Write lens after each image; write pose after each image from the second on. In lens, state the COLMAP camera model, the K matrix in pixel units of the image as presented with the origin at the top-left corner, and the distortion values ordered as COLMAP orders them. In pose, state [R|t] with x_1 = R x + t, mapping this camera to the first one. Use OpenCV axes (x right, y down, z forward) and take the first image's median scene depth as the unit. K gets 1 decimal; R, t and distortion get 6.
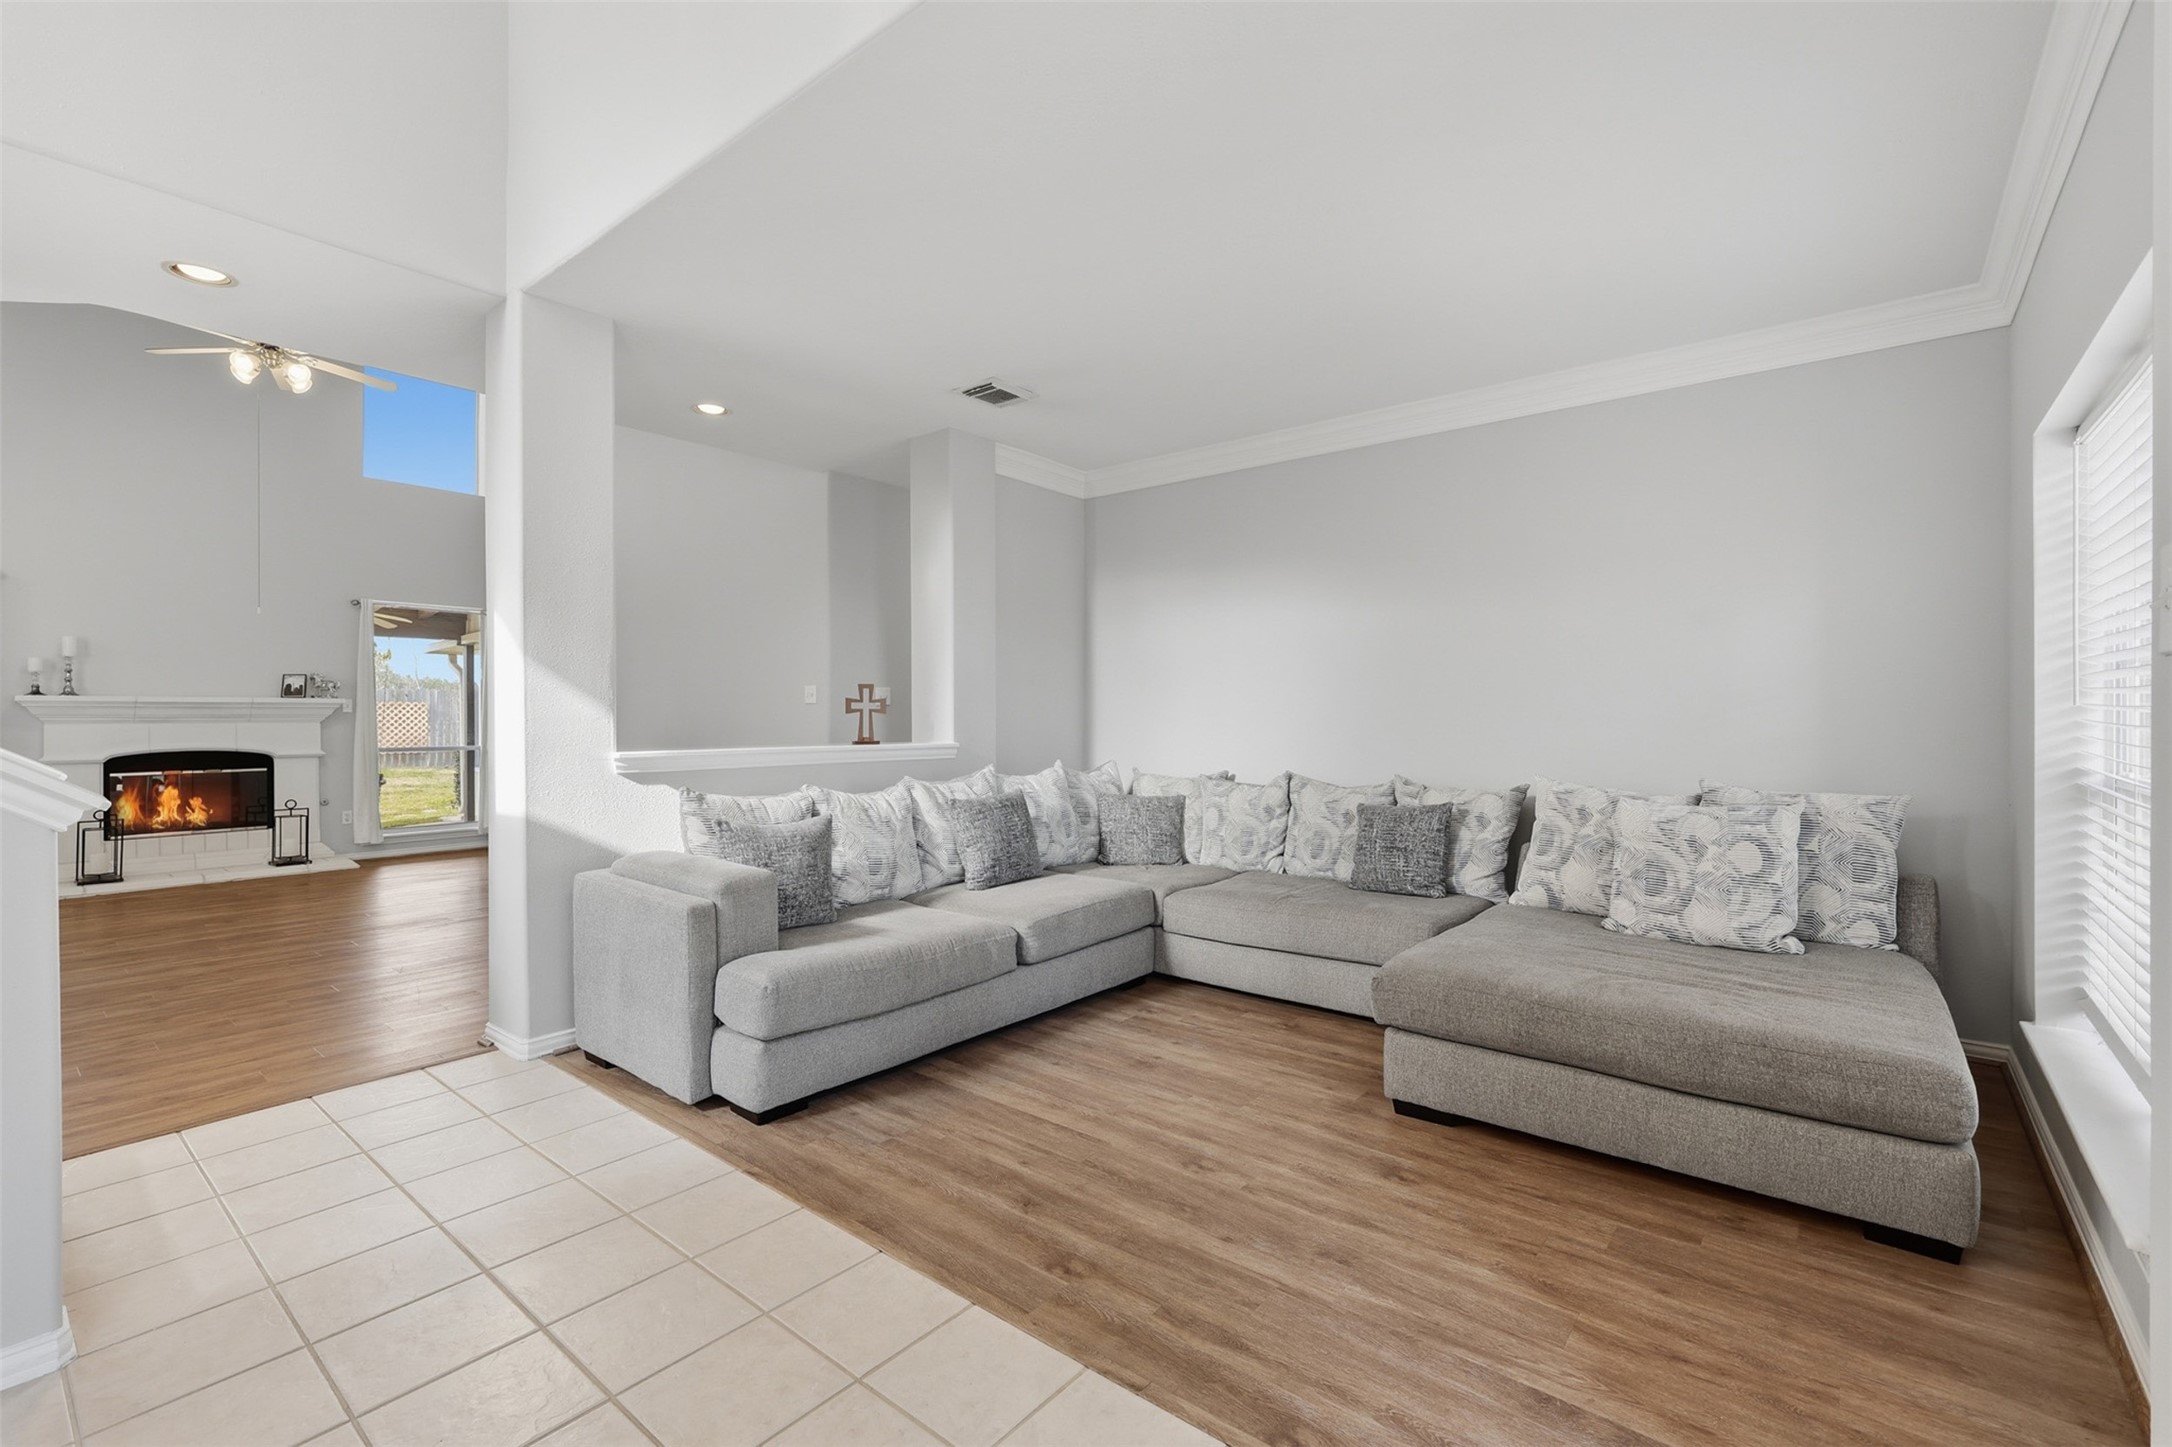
lens RADIAL K [[941.9, 0, 1101.7], [0, 941.9, 721.2], [0, 0, 1]] dist [-0.000122, -0.001691]
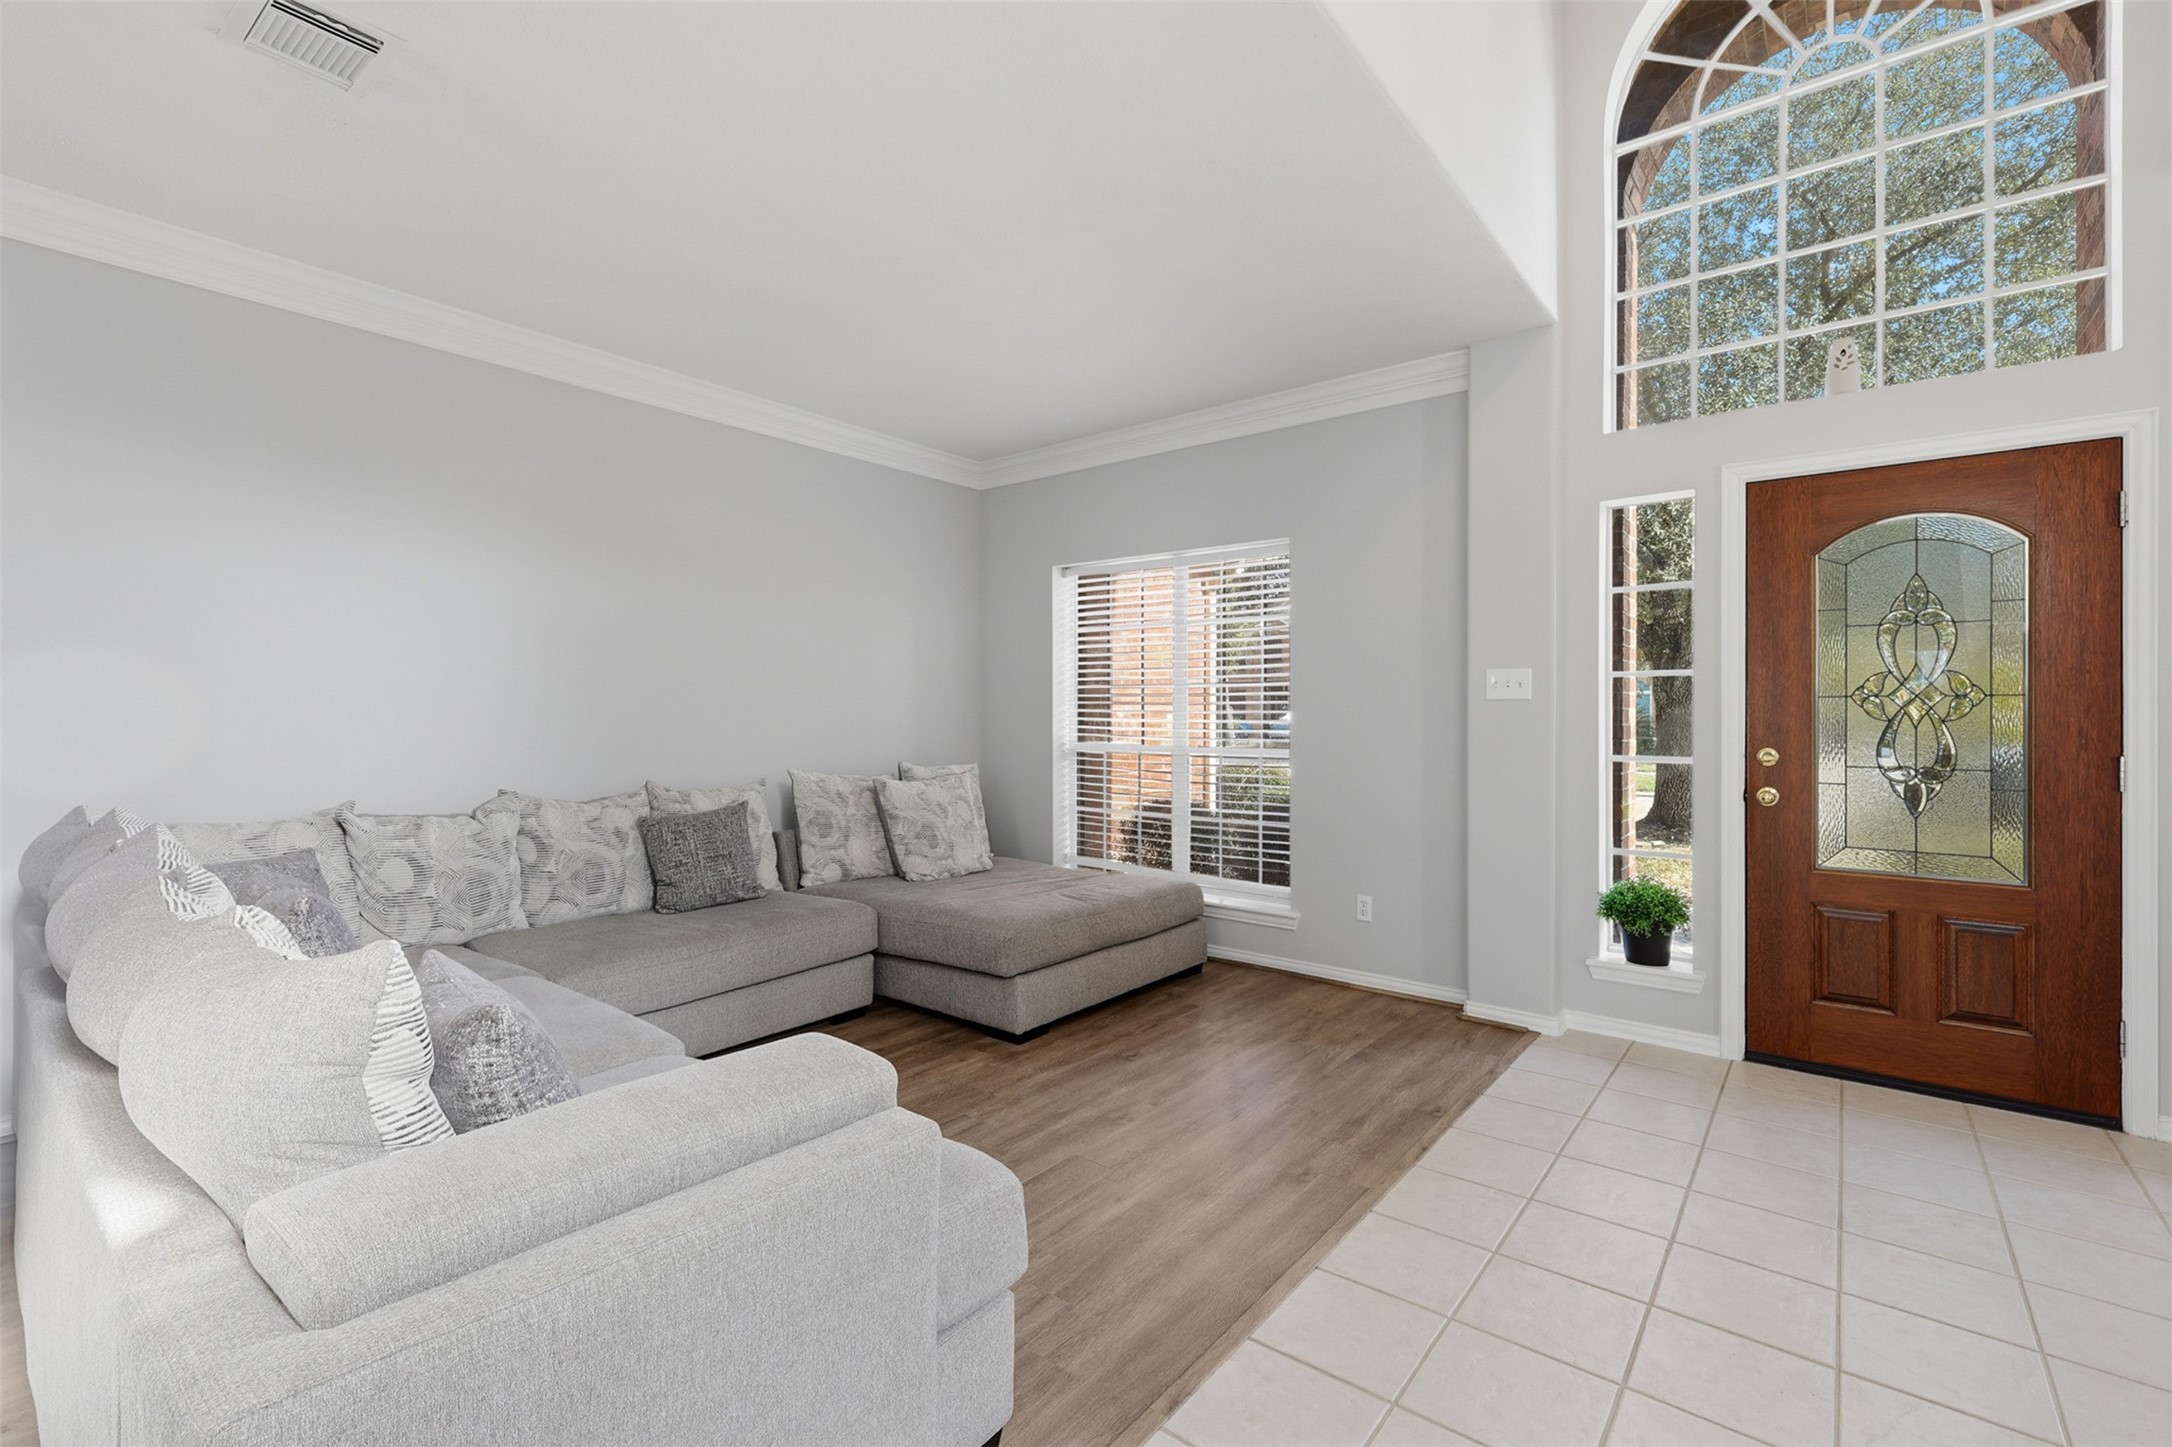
lens RADIAL K [[941.9, 0, 1091.6], [0, 941.9, 728.2], [0, 0, 1]] dist [-0.000122, -0.001691]
pose [[-0.001291, -0.008813, 0.999960, -1.017266], [0.007723, 0.999931, 0.008822, 0.006305], [-0.999969, 0.007734, -0.001222, 1.054069]]
